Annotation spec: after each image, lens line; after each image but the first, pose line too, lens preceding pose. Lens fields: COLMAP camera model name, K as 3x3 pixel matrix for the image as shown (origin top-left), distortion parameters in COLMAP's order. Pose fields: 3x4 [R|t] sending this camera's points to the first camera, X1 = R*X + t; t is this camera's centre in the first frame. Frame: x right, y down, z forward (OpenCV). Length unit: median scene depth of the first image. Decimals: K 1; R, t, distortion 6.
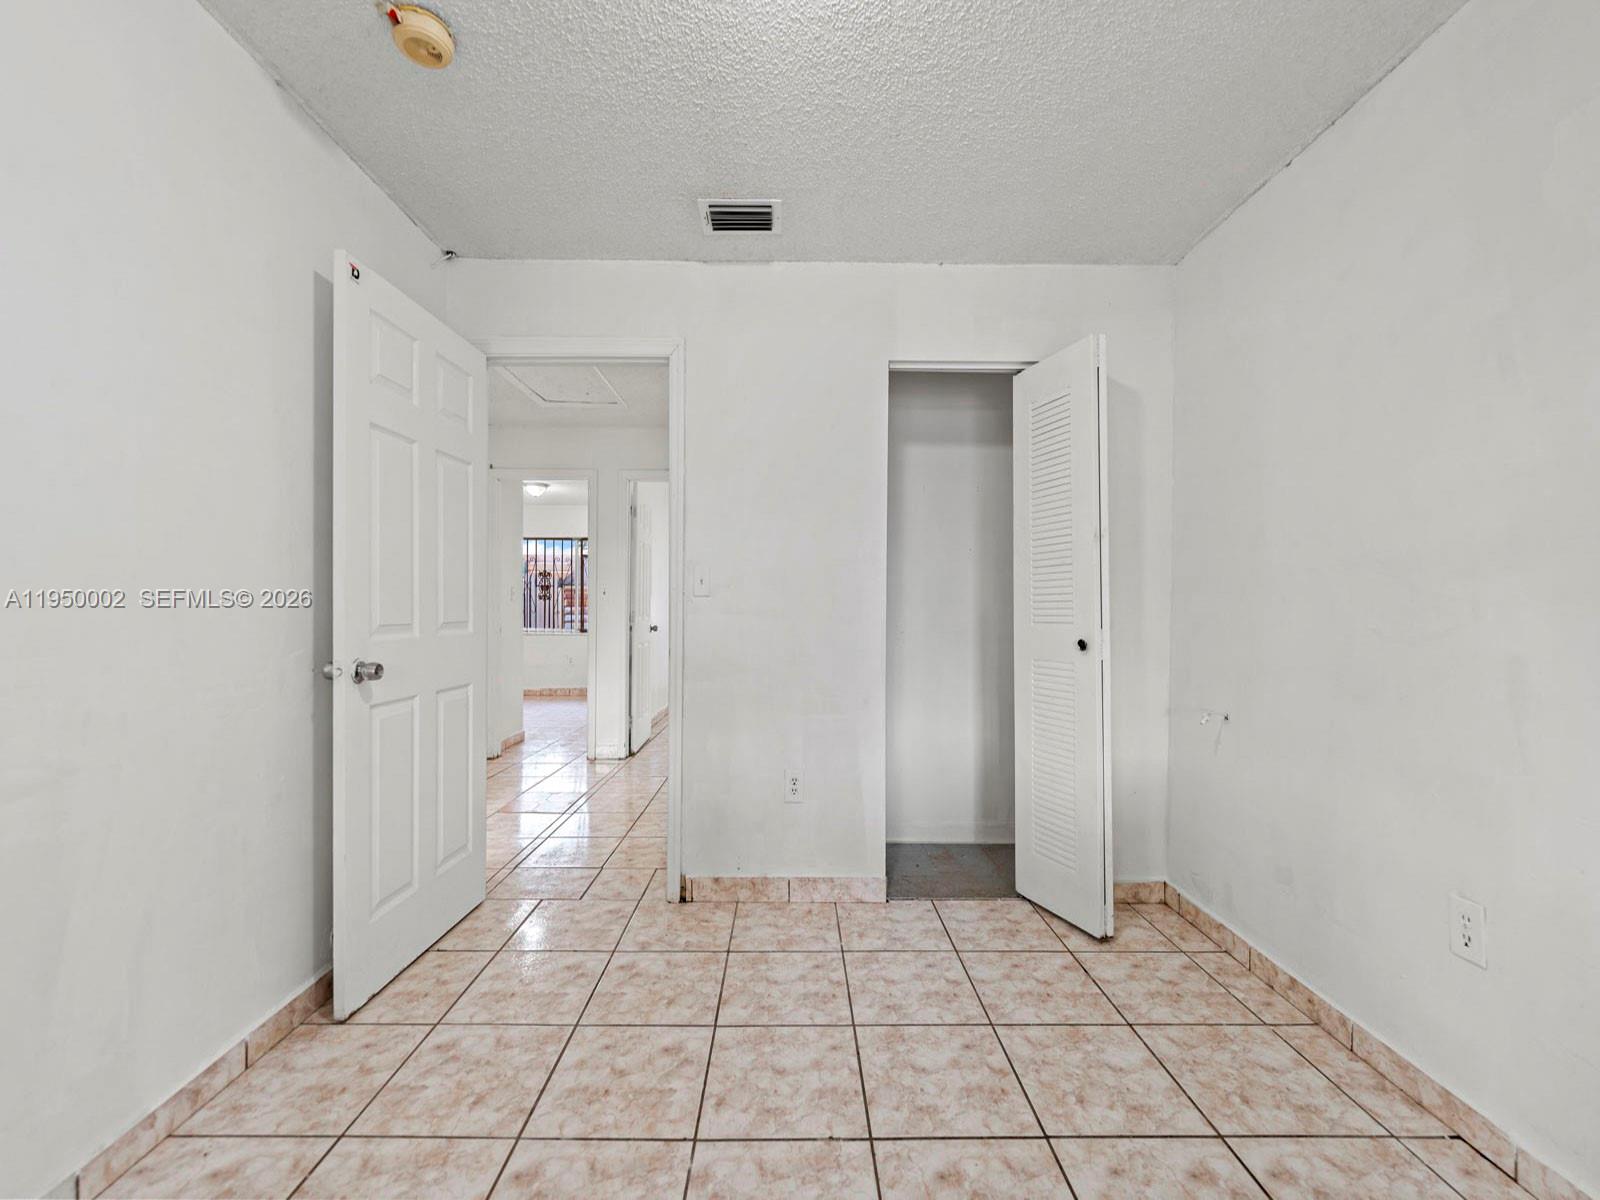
lens RADIAL K [[654.6, 0, 795.6], [0, 654.6, 602.9], [0, 0, 1]] dist [0.001469, 0.000790]
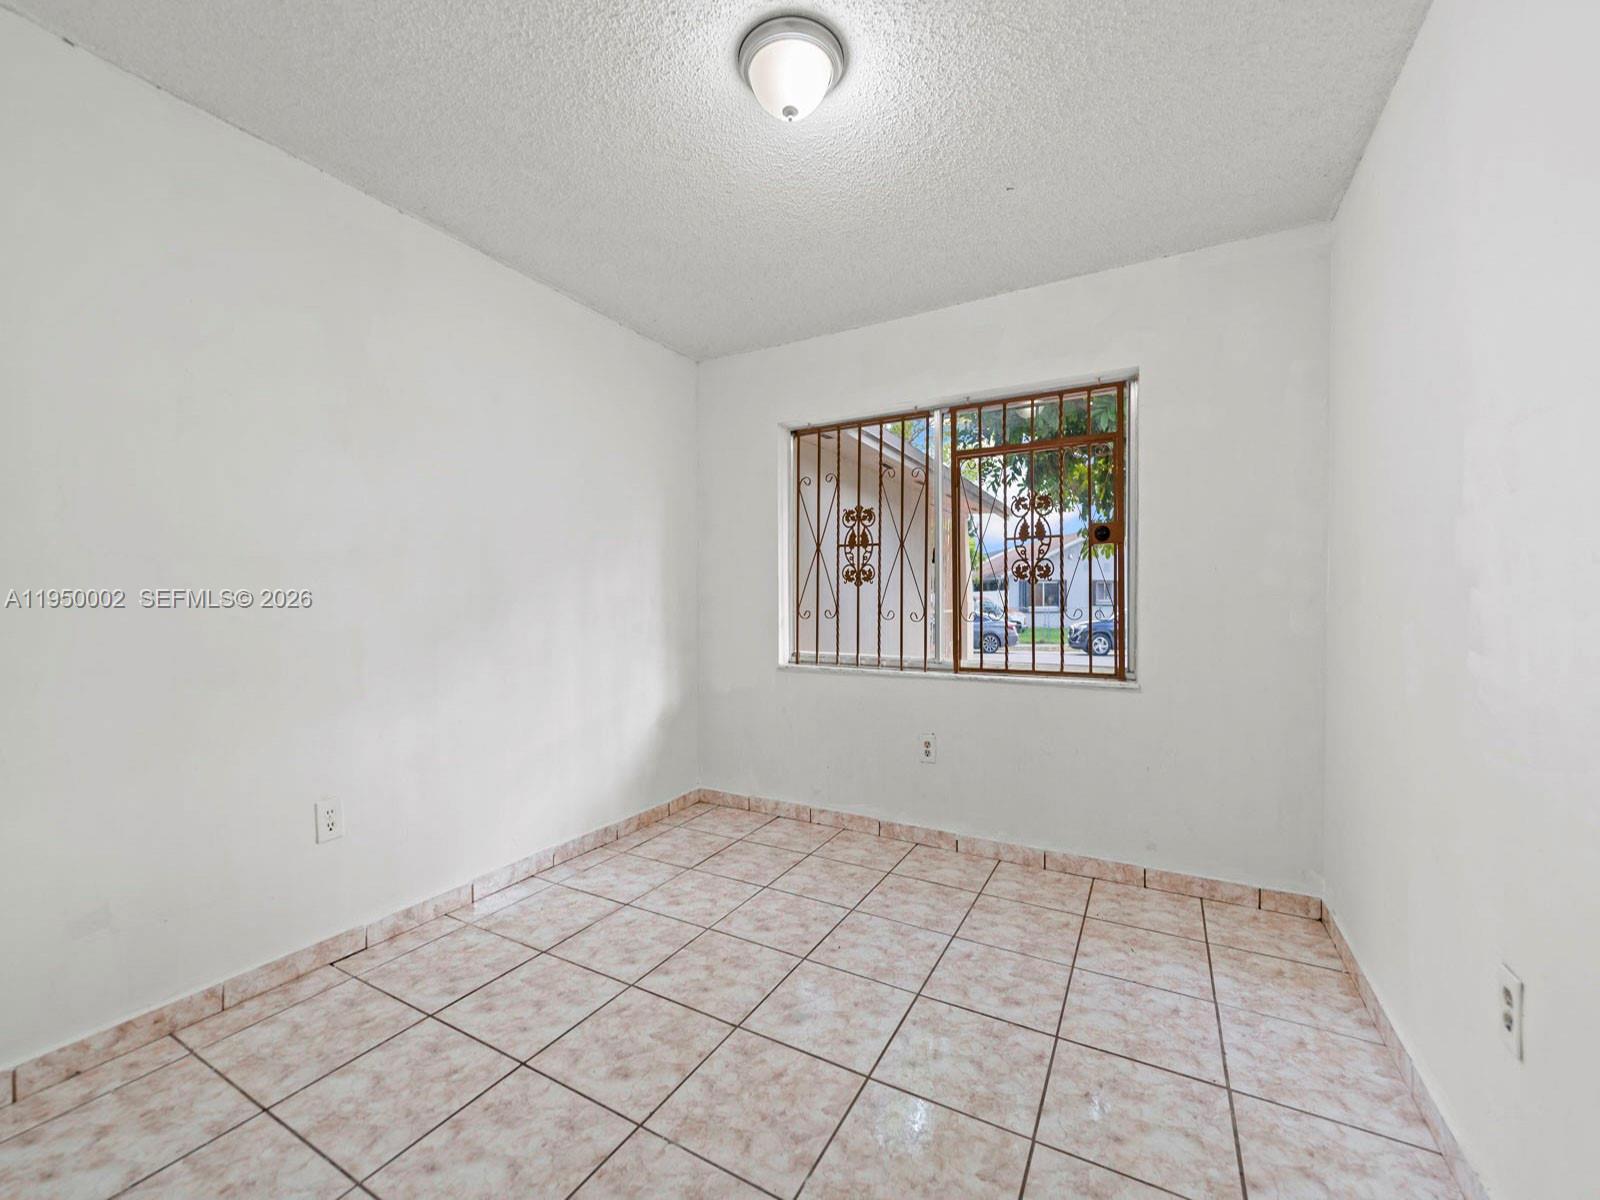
lens RADIAL K [[654.6, 0, 795.6], [0, 654.6, 602.9], [0, 0, 1]] dist [0.001469, 0.000790]
pose [[-0.868840, -0.009151, 0.495009, -0.530340], [-0.009382, 0.999954, 0.002019, 0.006703], [-0.495005, -0.002890, -0.868885, 1.591650]]
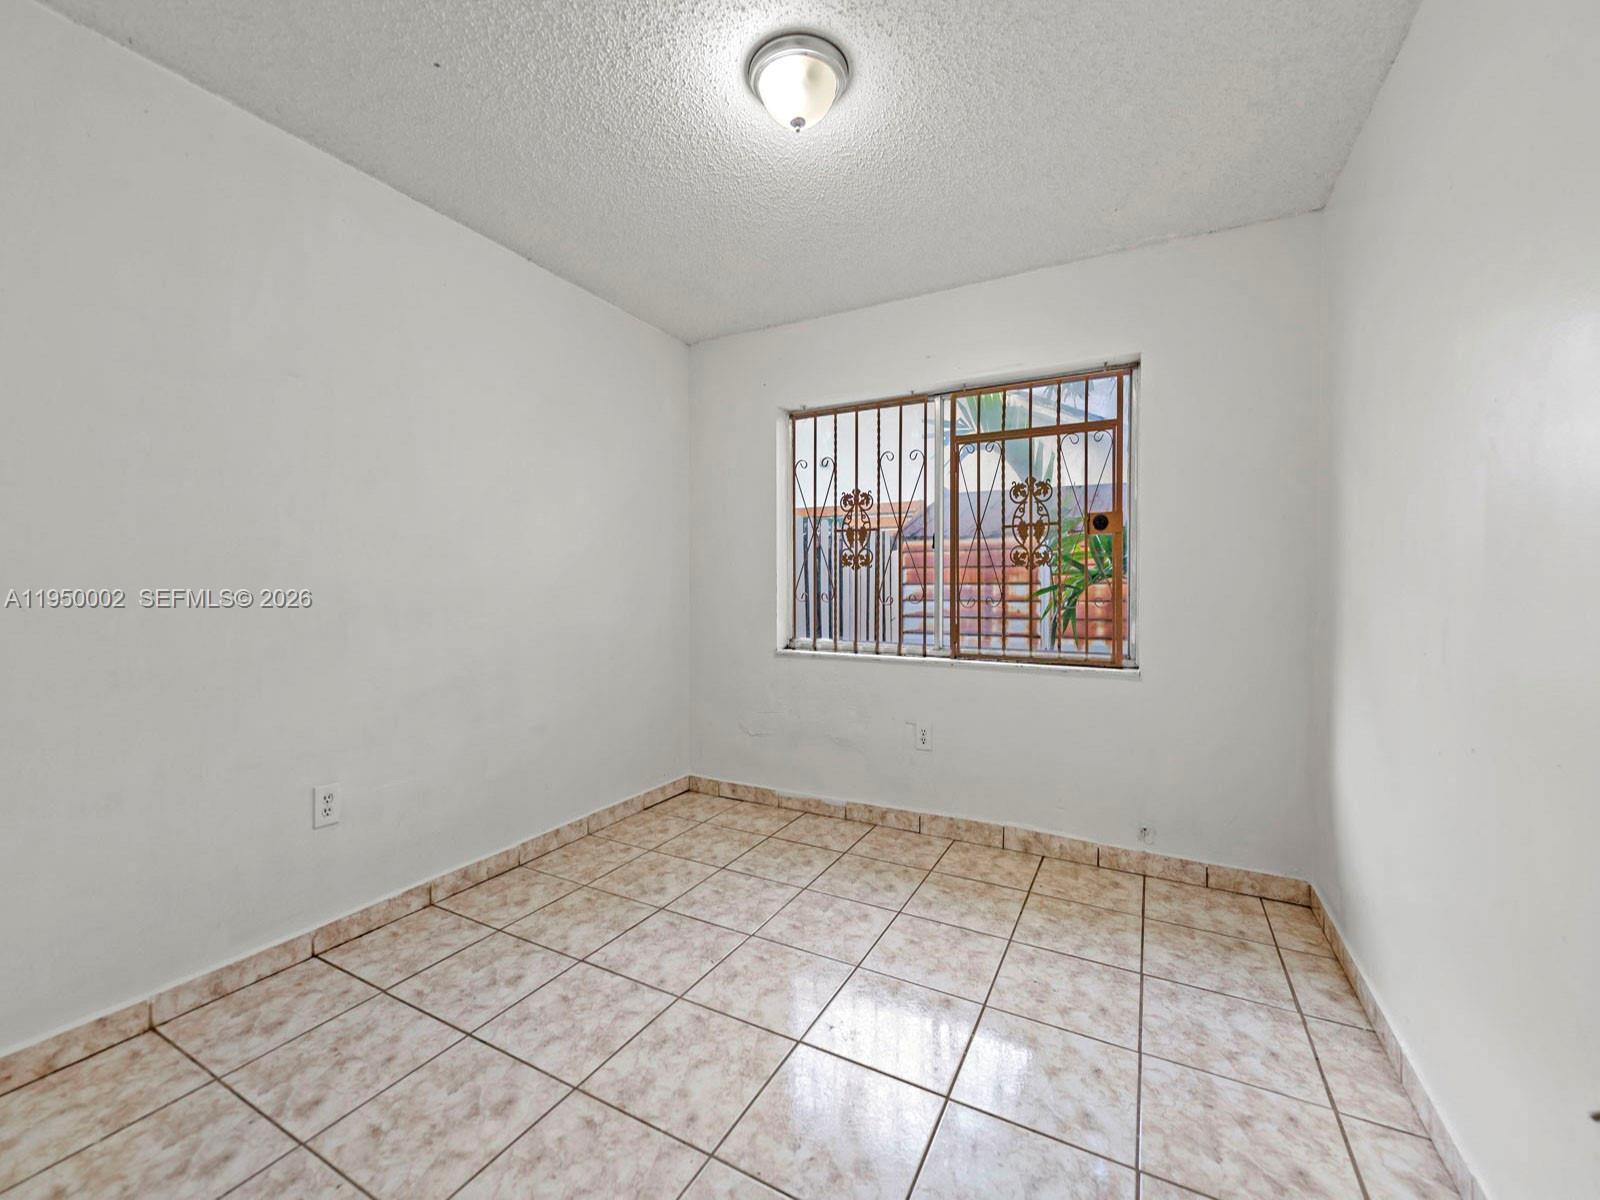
lens RADIAL K [[654.6, 0, 795.6], [0, 654.6, 602.9], [0, 0, 1]] dist [0.001469, 0.000790]
pose [[-0.882877, -0.027245, 0.468814, -0.522027], [-0.017685, 0.999536, 0.024785, 0.006757], [-0.469272, 0.013591, -0.882949, 1.591686]]
